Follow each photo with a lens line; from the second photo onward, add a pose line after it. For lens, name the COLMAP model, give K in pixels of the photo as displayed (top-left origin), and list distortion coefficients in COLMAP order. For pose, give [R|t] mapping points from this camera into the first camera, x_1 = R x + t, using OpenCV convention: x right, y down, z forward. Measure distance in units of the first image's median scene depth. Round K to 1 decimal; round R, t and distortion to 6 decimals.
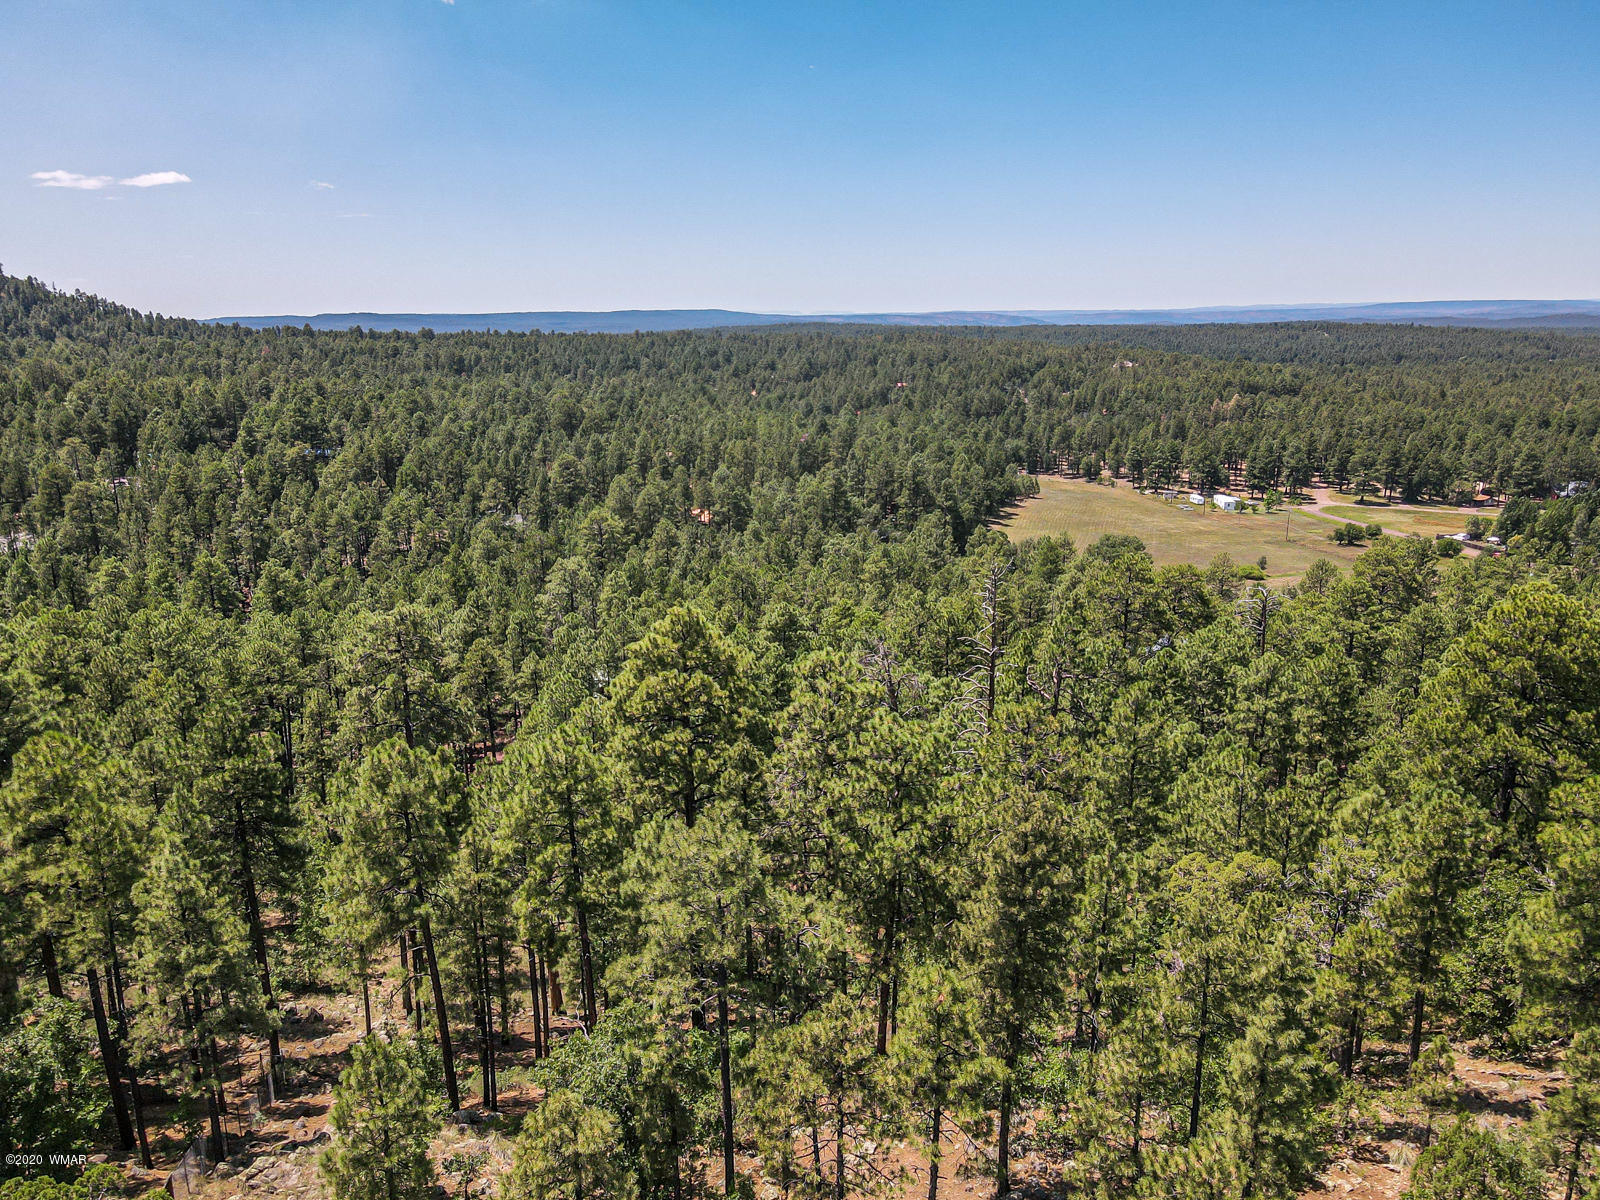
lens RADIAL K [[1176.8, 0, 800.0], [0, 1176.8, 600.0], [0, 0, 1]] dist [-0.008522, 0.028508]
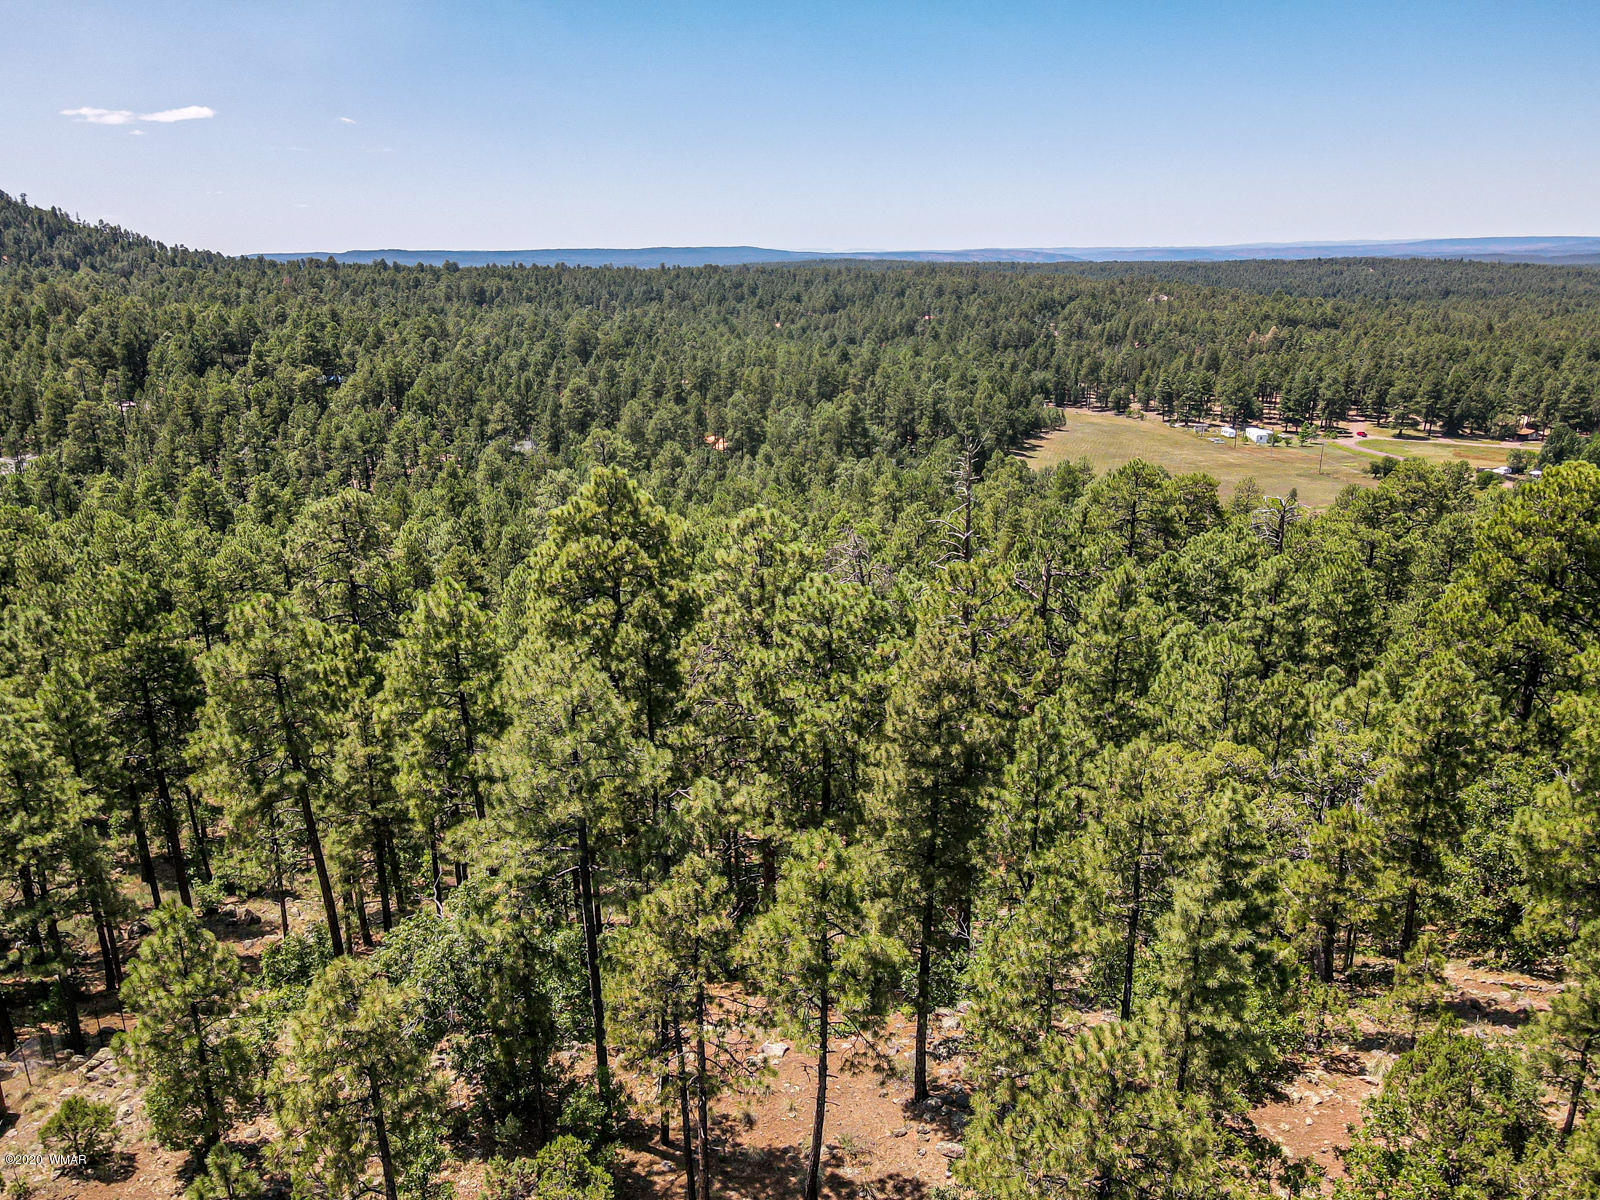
lens RADIAL K [[1176.8, 0, 800.0], [0, 1176.8, 600.0], [0, 0, 1]] dist [-0.008522, 0.028508]
pose [[0.999640, 0.008114, -0.025559, 0.015403], [-0.006858, 0.998783, 0.048847, 0.013291], [0.025924, -0.048654, 0.998479, 0.020599]]
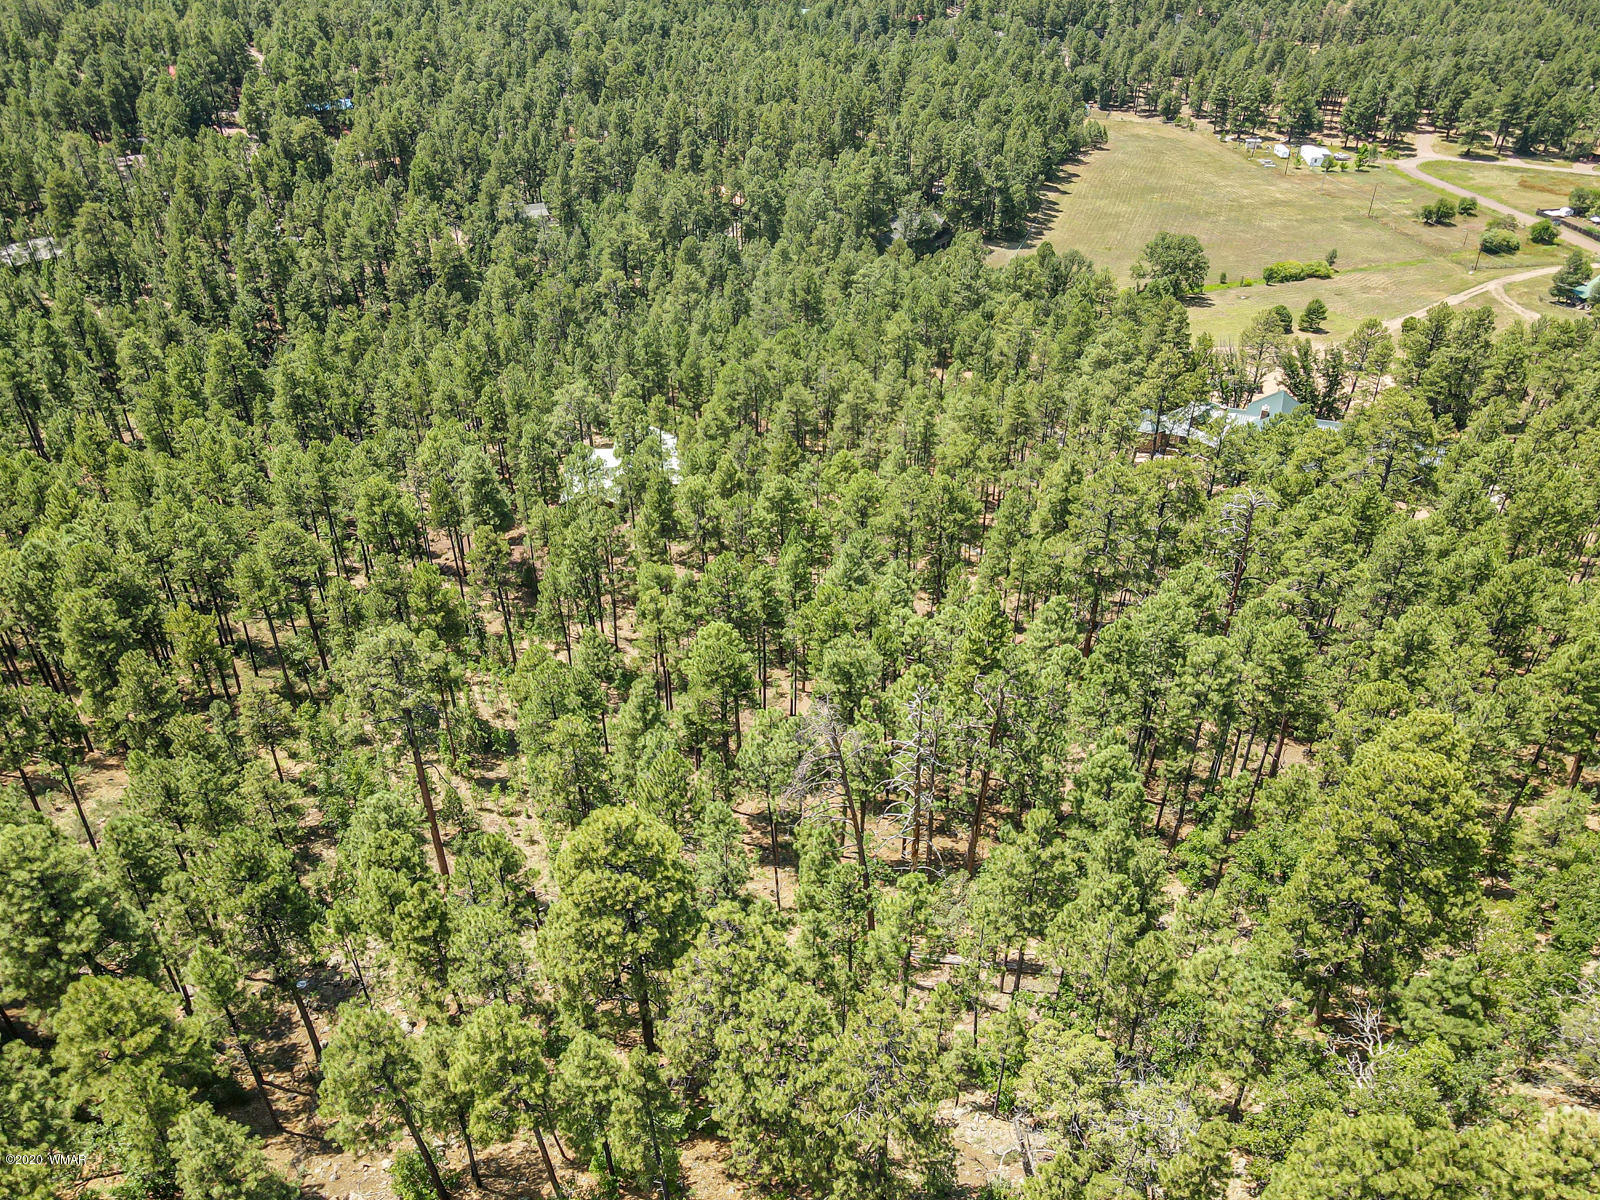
lens RADIAL K [[1166.6, 0, 800.0], [0, 1166.6, 600.0], [0, 0, 1]] dist [0.061965, -0.073445]
pose [[0.998614, 0.021823, -0.047898, 0.027429], [-0.004009, 0.938891, 0.344191, -0.122810], [0.052482, -0.343522, 0.937677, 0.006151]]
